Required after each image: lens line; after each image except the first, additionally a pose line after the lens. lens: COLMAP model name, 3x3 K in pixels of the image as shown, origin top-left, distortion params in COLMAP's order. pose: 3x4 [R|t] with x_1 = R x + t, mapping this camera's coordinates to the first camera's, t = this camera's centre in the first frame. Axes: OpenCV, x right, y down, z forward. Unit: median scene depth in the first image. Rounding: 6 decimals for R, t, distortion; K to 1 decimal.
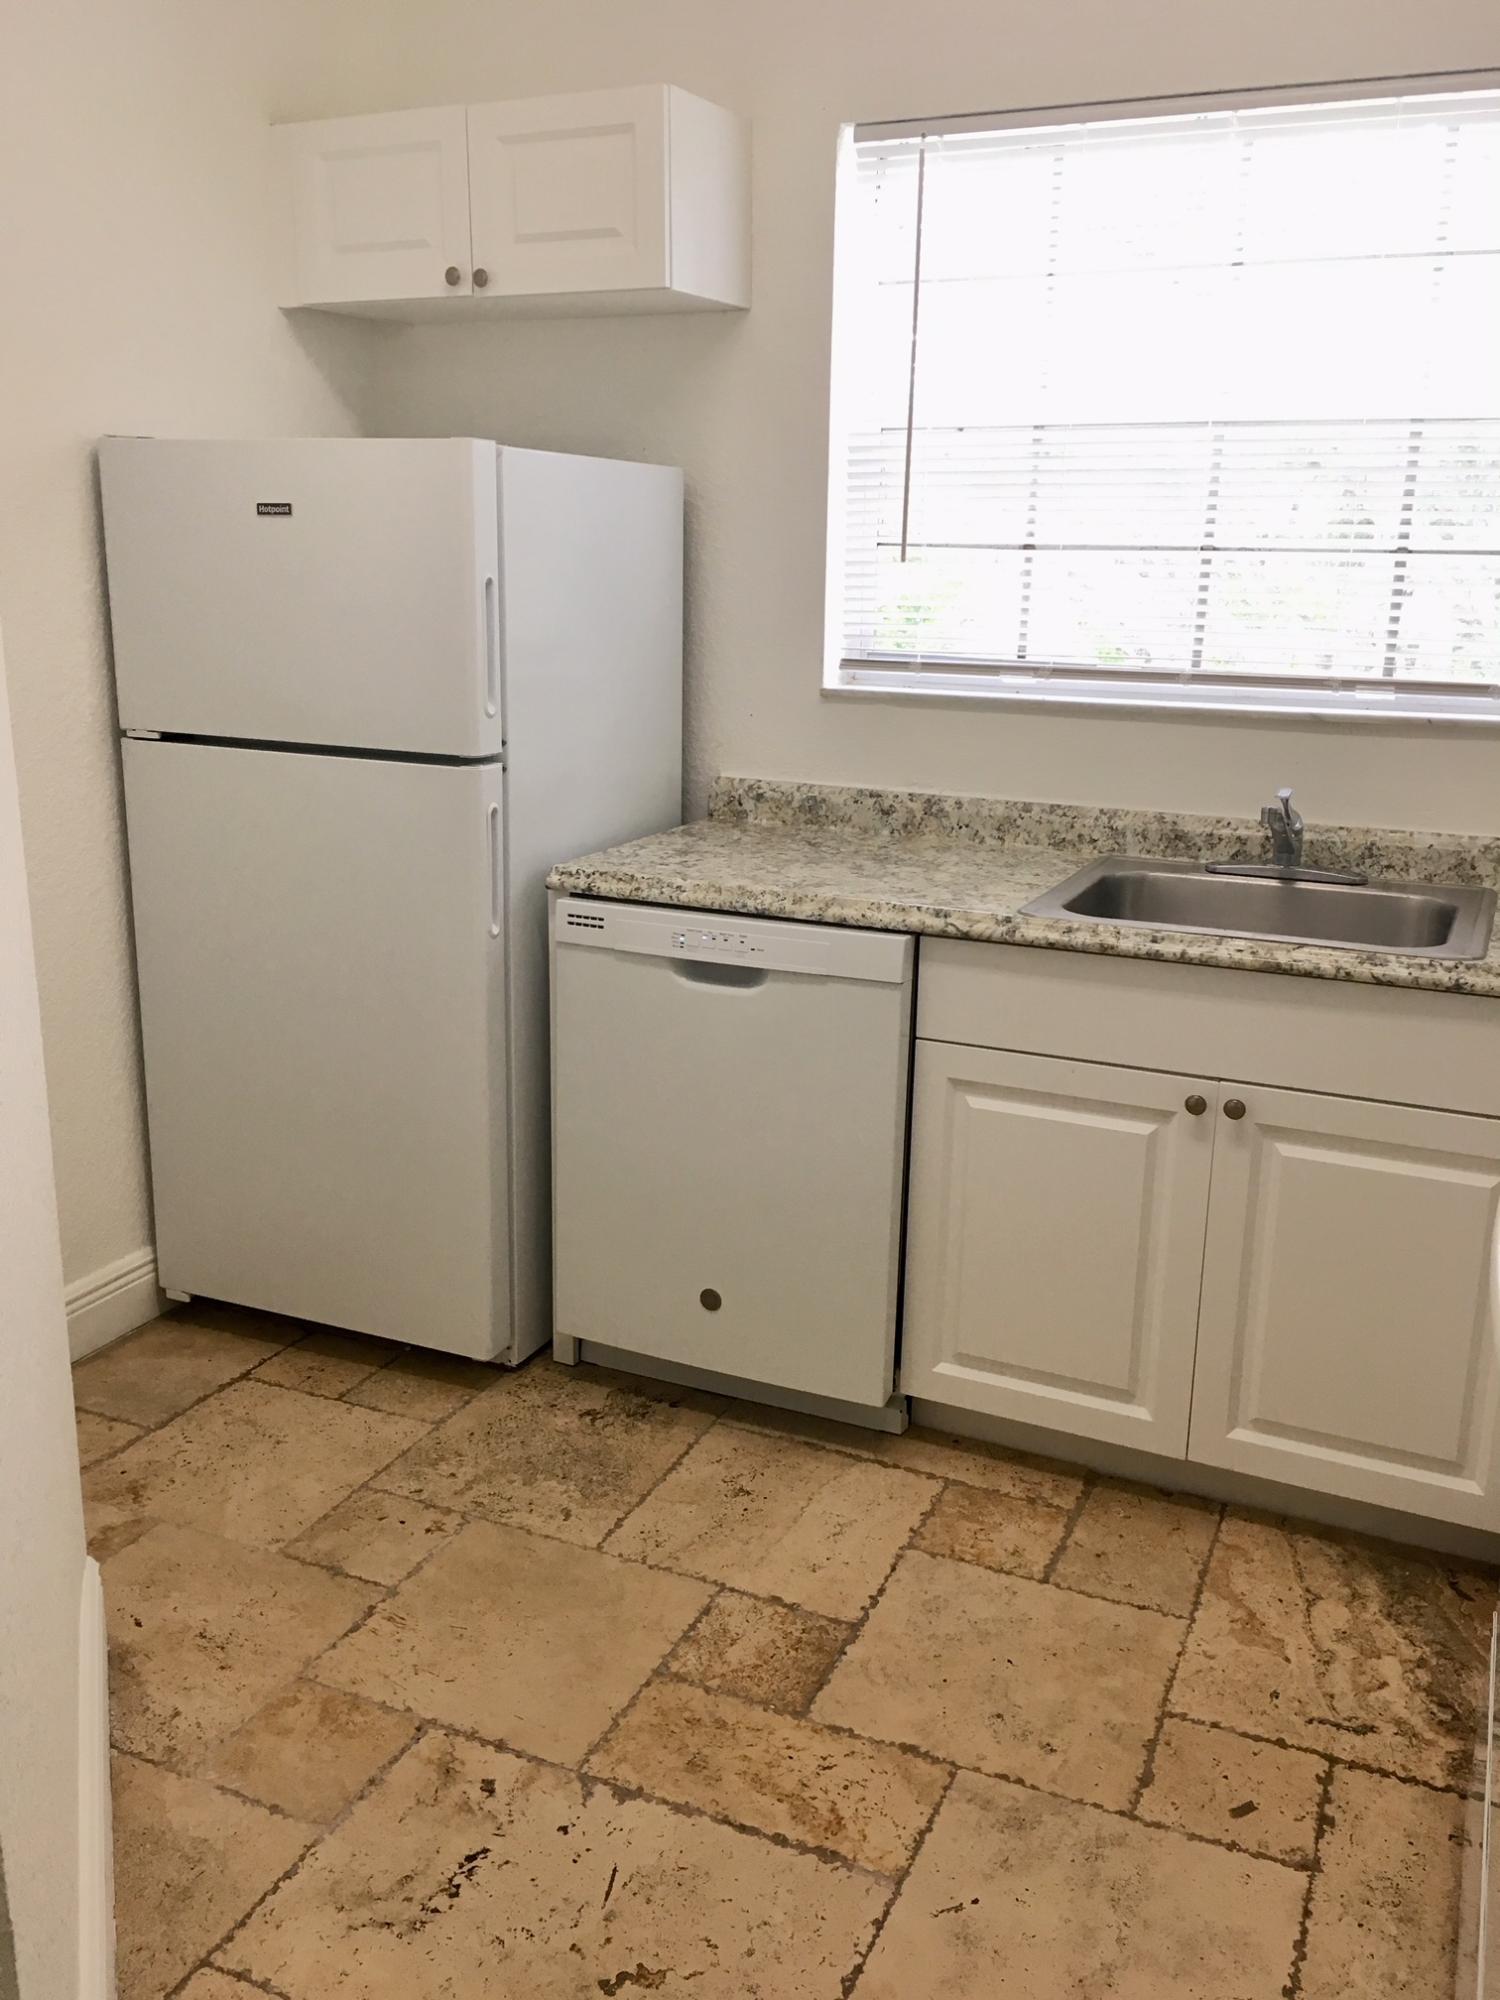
lens RADIAL K [[1711.0, 0, 753.2], [0, 1711.0, 991.1], [0, 0, 1]] dist [0.095261, -0.126234]
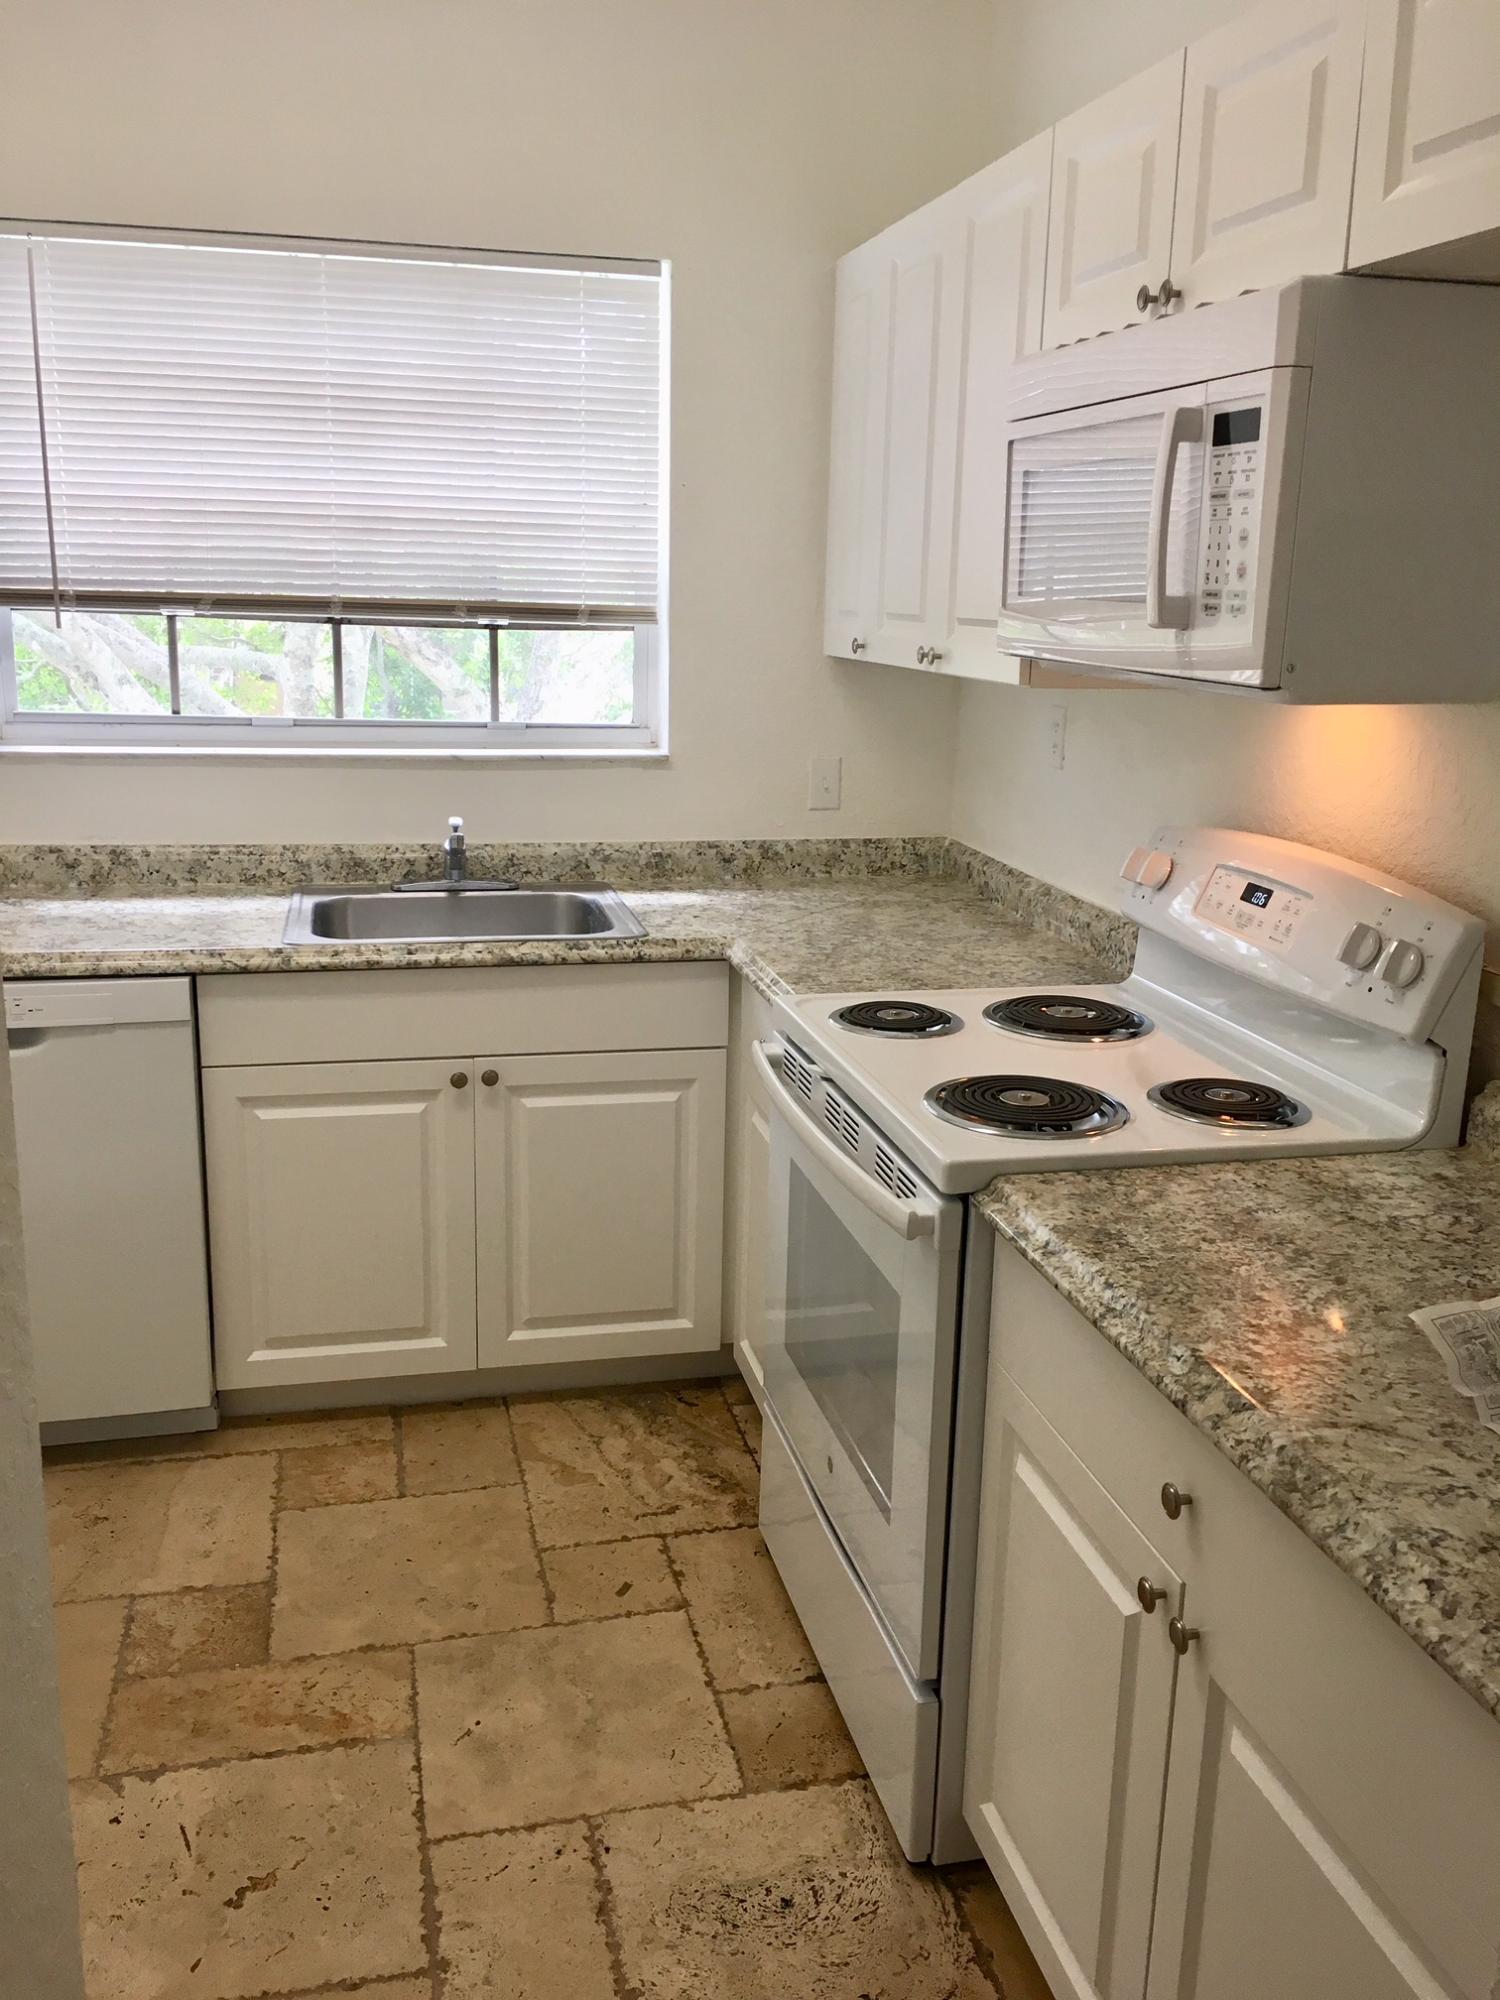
lens RADIAL K [[1711.0, 0, 753.2], [0, 1711.0, 991.1], [0, 0, 1]] dist [0.095261, -0.126234]
pose [[0.797520, -0.142624, 0.586192, -0.287859], [0.142746, 0.988674, 0.046343, -0.024099], [-0.586162, 0.046717, 0.808846, -0.122520]]
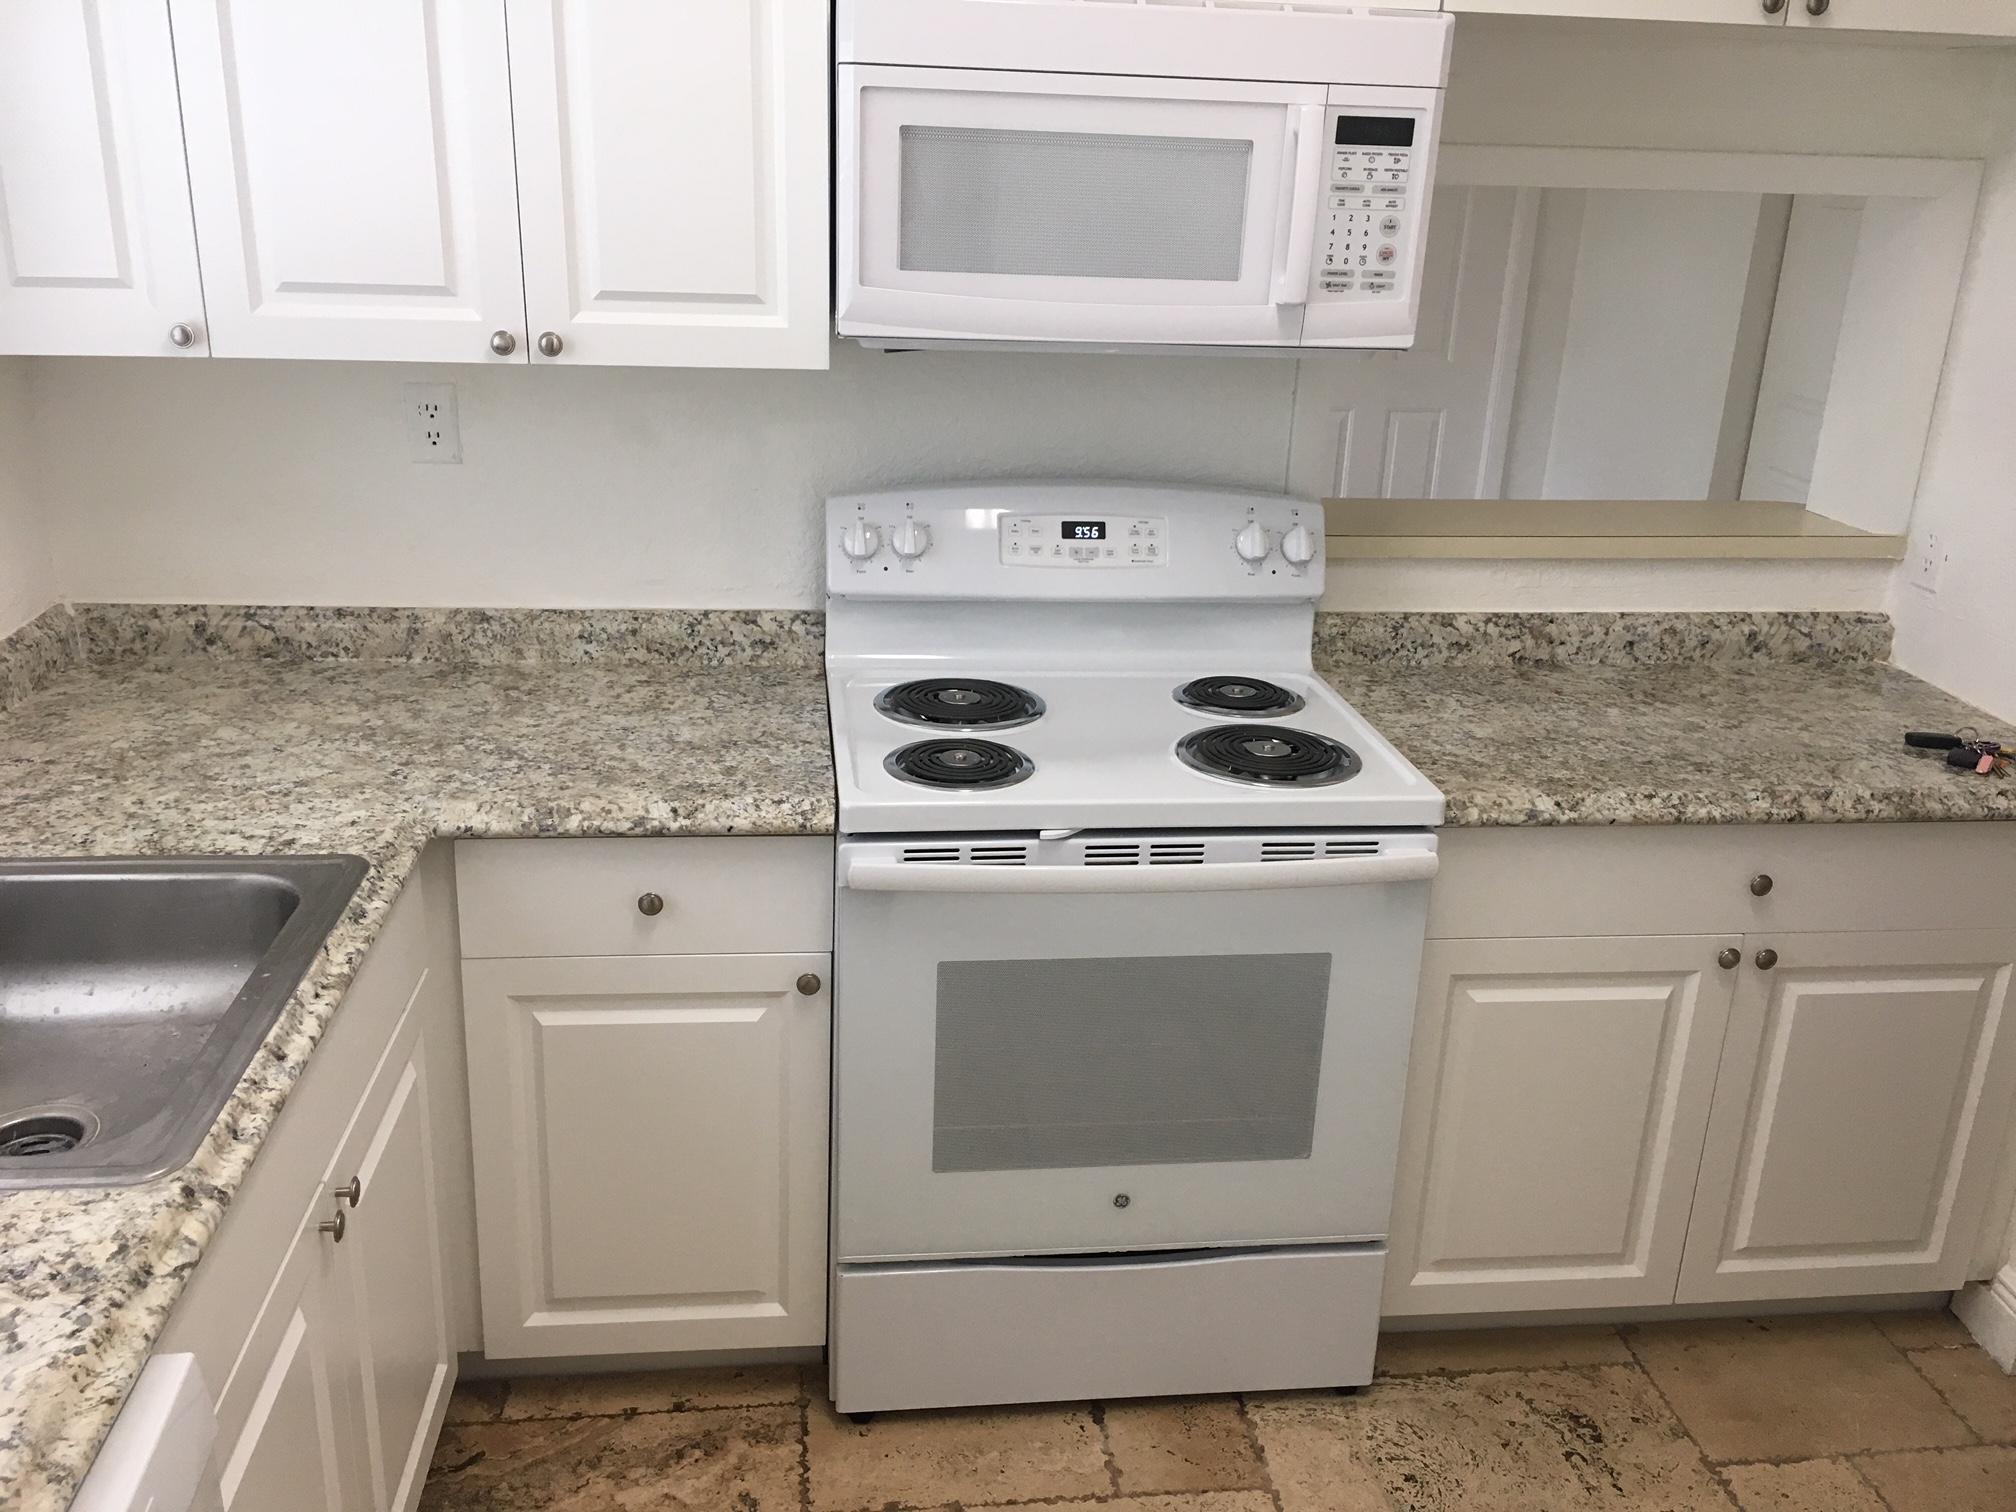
lens RADIAL K [[1724.7, 0, 1002.4], [0, 1724.7, 748.7], [0, 0, 1]] dist [0.095261, -0.126234]
pose [[-0.505614, -0.320787, 0.800905, -0.368436], [0.173616, 0.871486, 0.458661, -0.369733], [-0.845110, 0.370956, -0.384942, 0.977192]]
